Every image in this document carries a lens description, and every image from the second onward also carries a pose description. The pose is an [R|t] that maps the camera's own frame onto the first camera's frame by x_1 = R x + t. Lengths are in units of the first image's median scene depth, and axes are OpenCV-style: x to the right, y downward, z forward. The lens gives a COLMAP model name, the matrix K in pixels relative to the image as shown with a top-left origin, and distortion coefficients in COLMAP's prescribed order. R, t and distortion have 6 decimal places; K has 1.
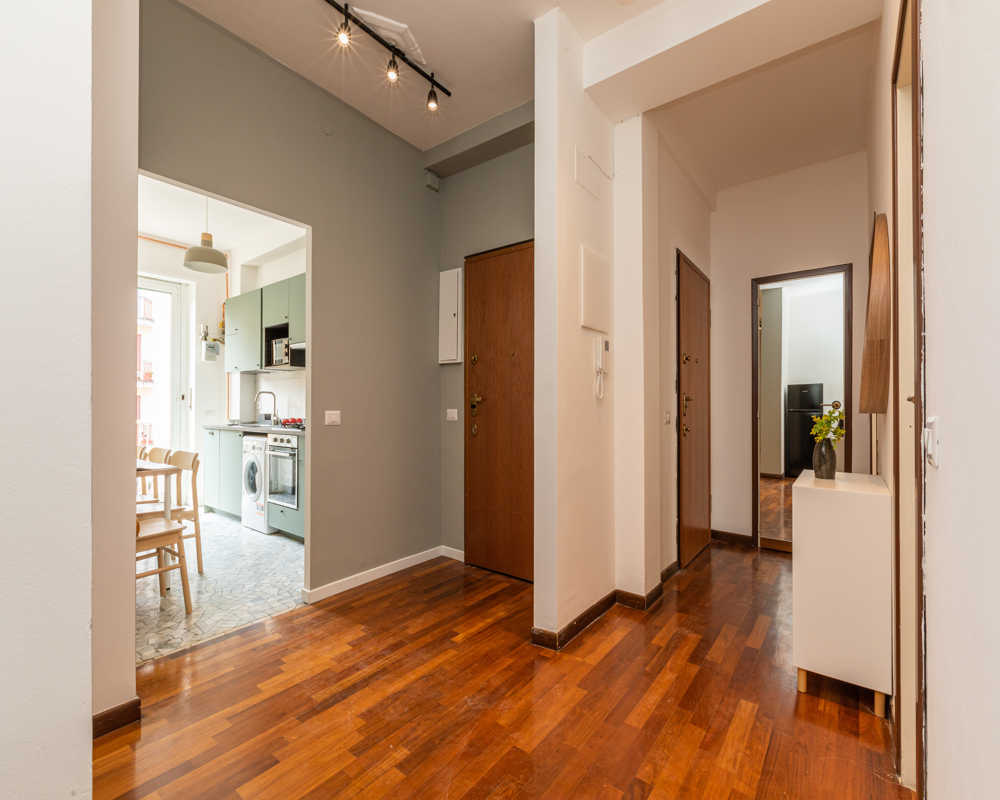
lens RADIAL K [[452.2, 0, 464.4], [0, 452.2, 402.4], [0, 0, 1]] dist [0.000831, 0.000166]
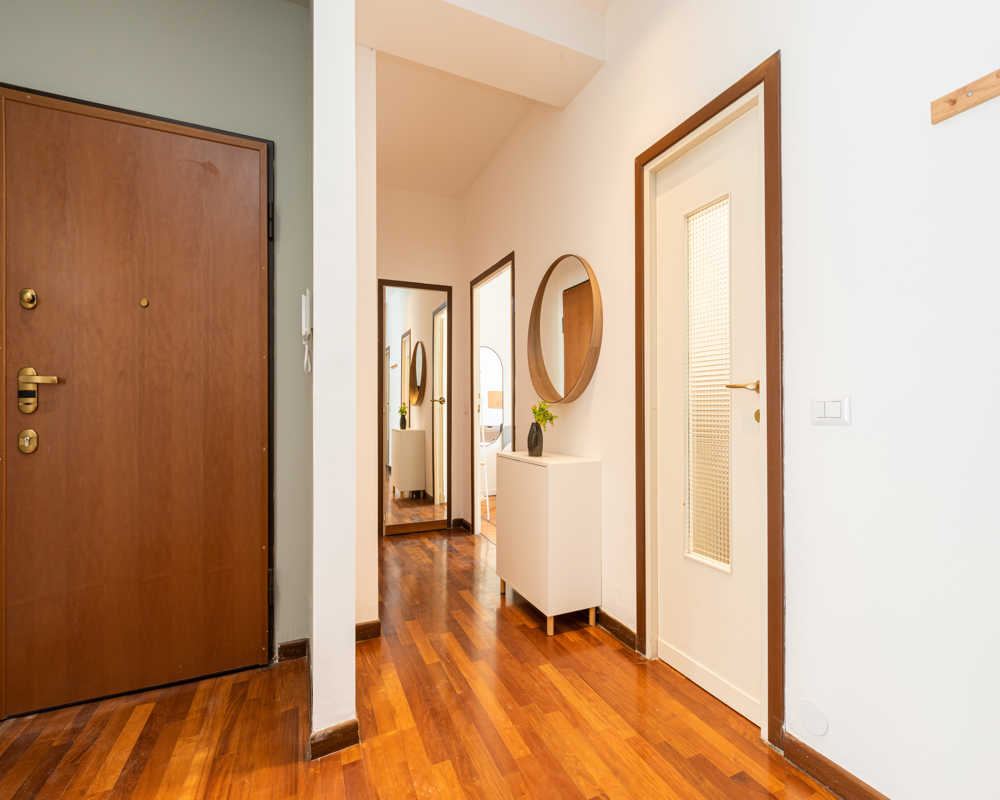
lens RADIAL K [[462.3, 0, 502.4], [0, 462.3, 403.8], [0, 0, 1]] dist [-0.000881, -0.000448]
pose [[0.428976, 0.008906, 0.903272, -0.286241], [-0.005460, 0.999959, -0.007266, 0.028112], [-0.903299, -0.001815, 0.429007, 0.413605]]
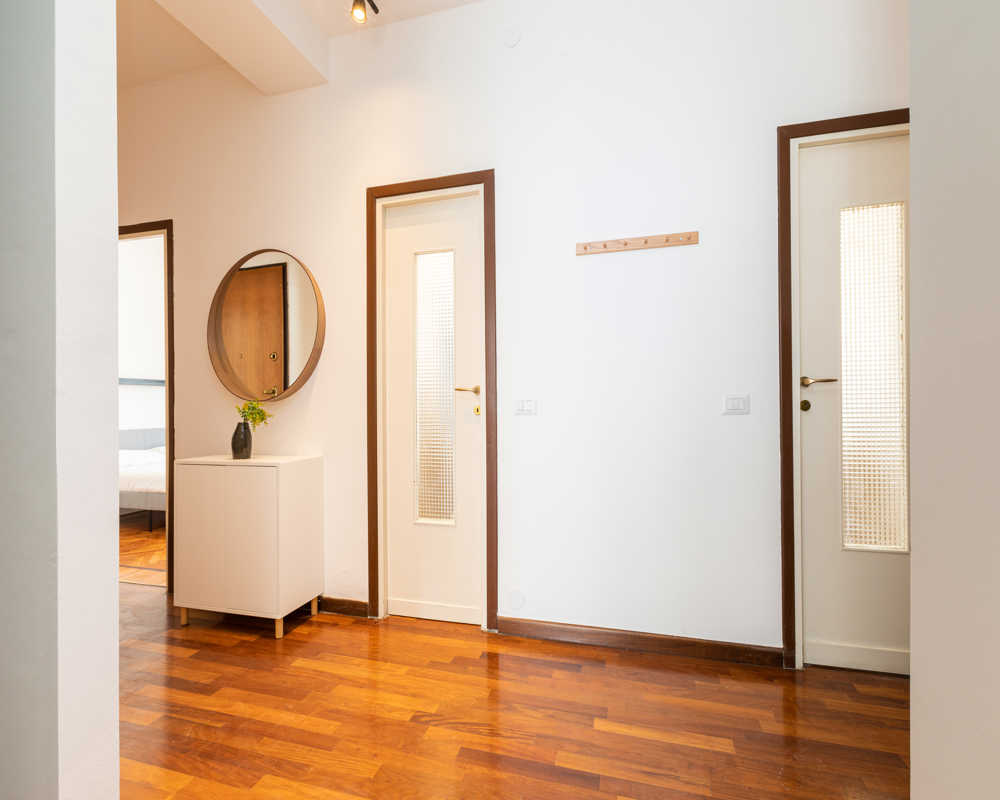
lens RADIAL K [[462.3, 0, 502.4], [0, 462.3, 403.8], [0, 0, 1]] dist [-0.000881, -0.000448]
pose [[-0.425299, 0.008733, 0.905011, -0.407124], [0.001895, 0.999960, -0.008759, 0.032565], [-0.905051, -0.002010, -0.425299, 0.690040]]
